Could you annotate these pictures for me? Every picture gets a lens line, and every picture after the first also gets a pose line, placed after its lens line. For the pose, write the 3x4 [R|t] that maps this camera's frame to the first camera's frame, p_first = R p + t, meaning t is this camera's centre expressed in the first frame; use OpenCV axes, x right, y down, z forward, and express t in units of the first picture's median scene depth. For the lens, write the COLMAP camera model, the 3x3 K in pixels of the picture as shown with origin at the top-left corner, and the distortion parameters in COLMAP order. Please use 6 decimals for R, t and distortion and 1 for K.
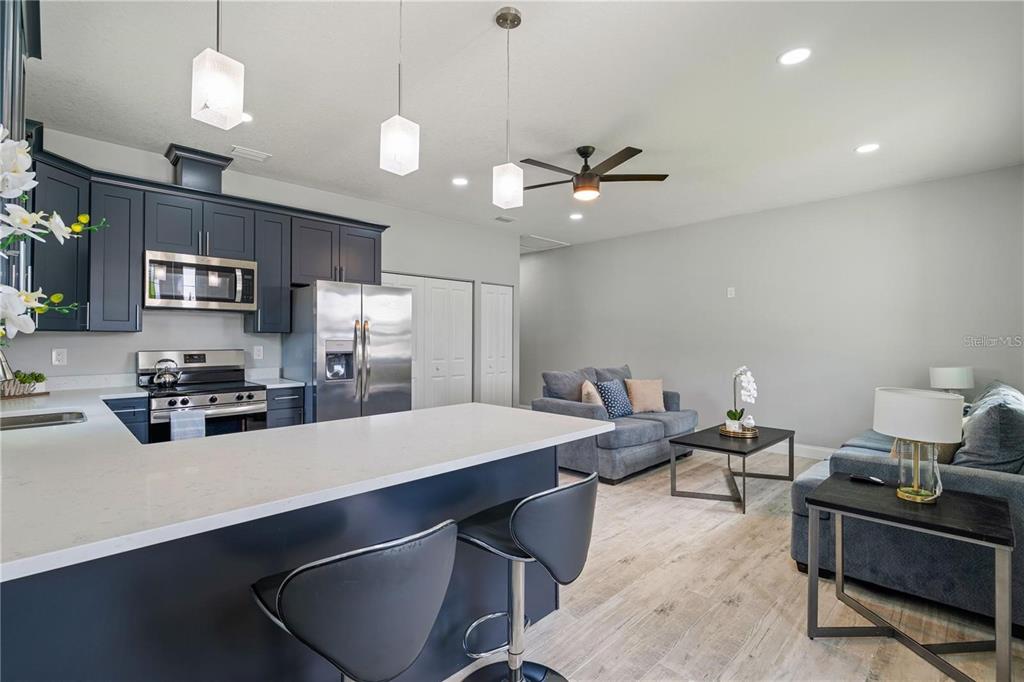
lens RADIAL K [[460.6, 0, 512.0], [0, 460.6, 341.0], [0, 0, 1]] dist [0.000228, 0.000063]
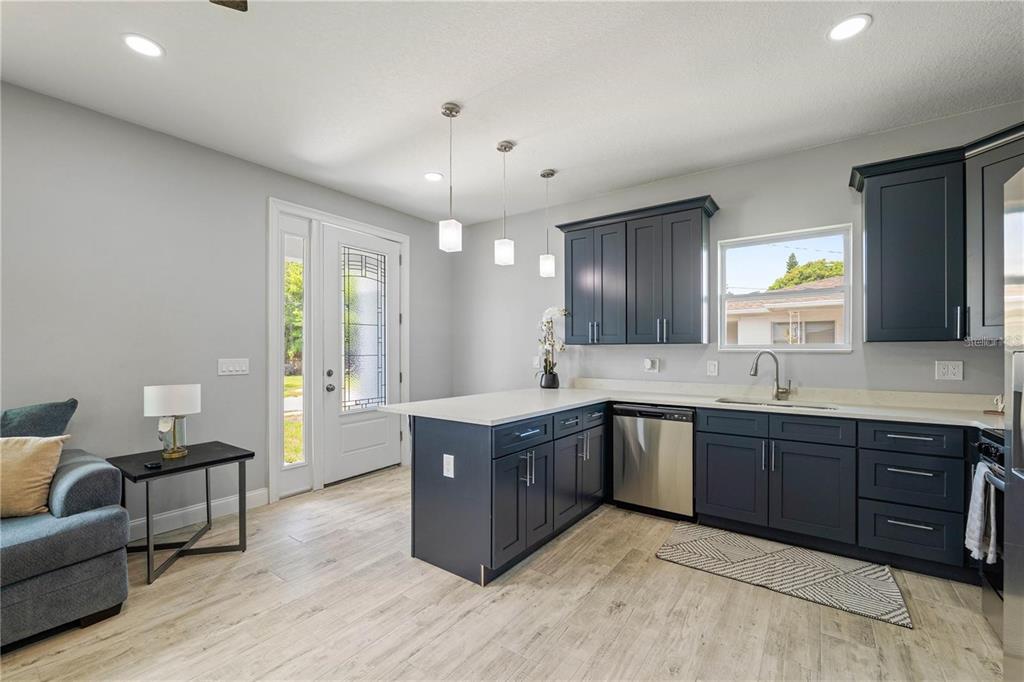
lens RADIAL K [[420.7, 0, 513.4], [0, 420.7, 345.0], [0, 0, 1]] dist [-0.002291, -0.000263]
pose [[-0.986338, -0.002344, -0.164720, 0.011479], [-0.001307, 0.999979, -0.006401, -0.011895], [0.164732, -0.006099, -0.986320, 1.926545]]
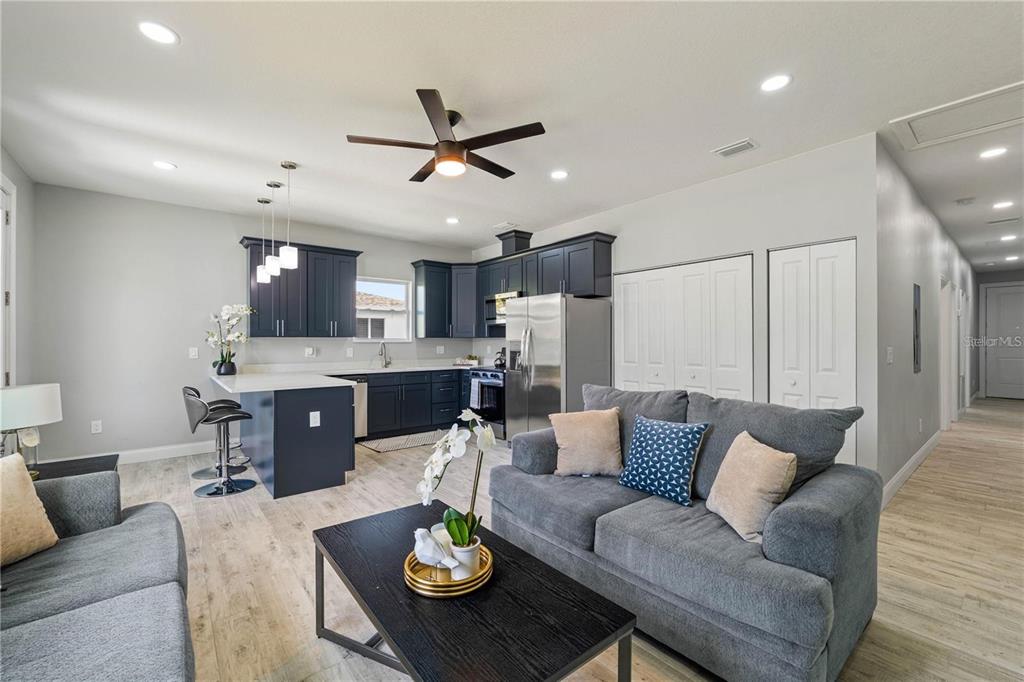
lens RADIAL K [[426.9, 0, 512.0], [0, 426.9, 341.0], [0, 0, 1]] dist [-0.000308, -0.000020]
pose [[-0.089914, -0.004458, -0.995940, 1.374826], [0.000428, 0.999990, -0.004515, 0.003122], [0.995949, -0.000832, -0.089911, 1.738665]]
